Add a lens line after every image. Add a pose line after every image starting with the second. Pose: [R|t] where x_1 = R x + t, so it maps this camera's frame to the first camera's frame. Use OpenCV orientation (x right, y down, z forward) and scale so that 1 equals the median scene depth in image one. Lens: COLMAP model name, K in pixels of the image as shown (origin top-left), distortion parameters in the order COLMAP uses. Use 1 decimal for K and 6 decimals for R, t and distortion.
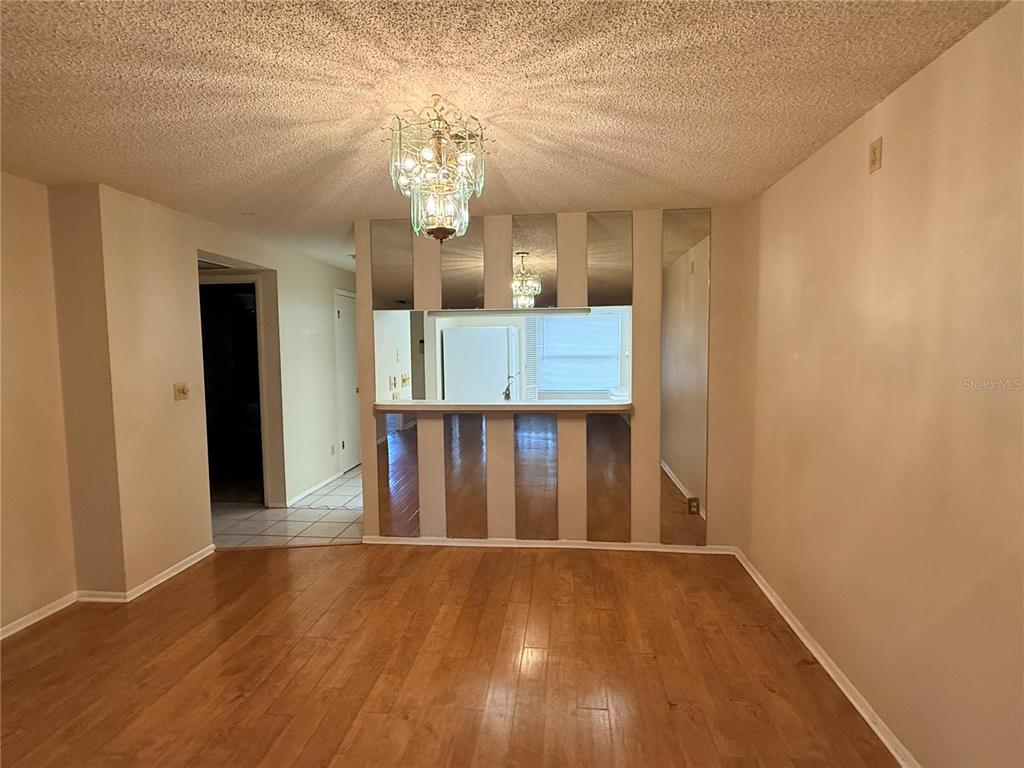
lens RADIAL K [[499.0, 0, 512.0], [0, 499.0, 384.0], [0, 0, 1]] dist [-0.001680, -0.000585]
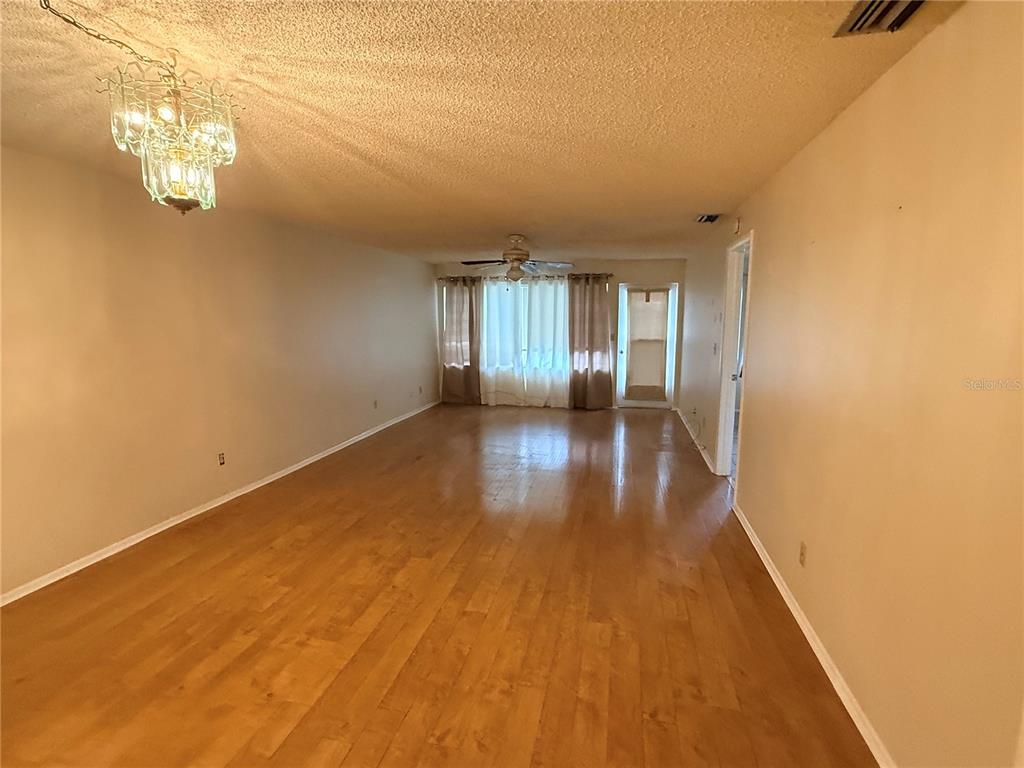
lens RADIAL K [[499.0, 0, 512.0], [0, 499.0, 384.0], [0, 0, 1]] dist [-0.001680, -0.000585]
pose [[-0.992927, -0.002659, 0.118695, -0.828987], [0.021154, 0.979790, 0.198905, -0.138643], [-0.116825, 0.200009, -0.972804, 1.827343]]
